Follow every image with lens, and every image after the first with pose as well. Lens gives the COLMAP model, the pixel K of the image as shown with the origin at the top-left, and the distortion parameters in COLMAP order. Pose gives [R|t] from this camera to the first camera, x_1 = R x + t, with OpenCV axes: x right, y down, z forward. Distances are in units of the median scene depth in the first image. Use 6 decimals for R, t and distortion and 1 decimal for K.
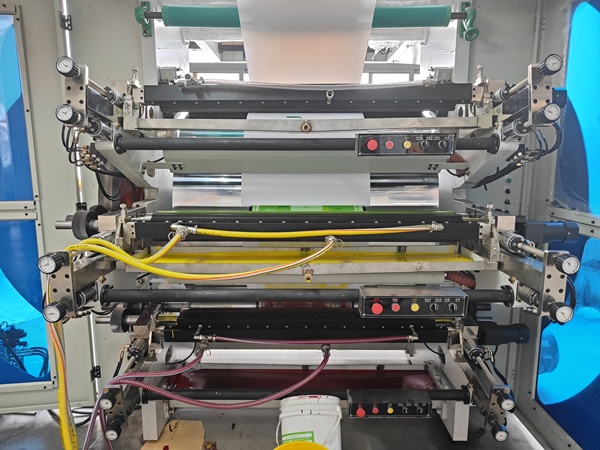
lens RADIAL K [[421.0, 0, 300.0], [0, 421.0, 225.0], [0, 0, 1]] dist [-0.057246, 0.003666]
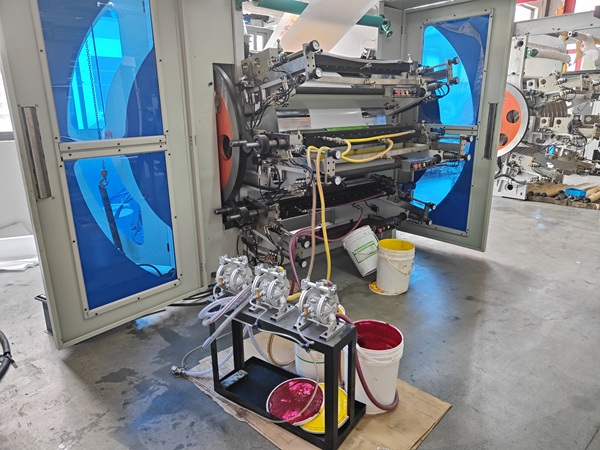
lens RADIAL K [[421.0, 0, 300.0], [0, 421.0, 225.0], [0, 0, 1]] dist [-0.057246, 0.003666]
pose [[0.765931, -0.191295, 0.613804, -1.259903], [0.103912, 0.978991, 0.175441, 0.031150], [-0.634470, -0.070594, 0.769717, -0.278041]]
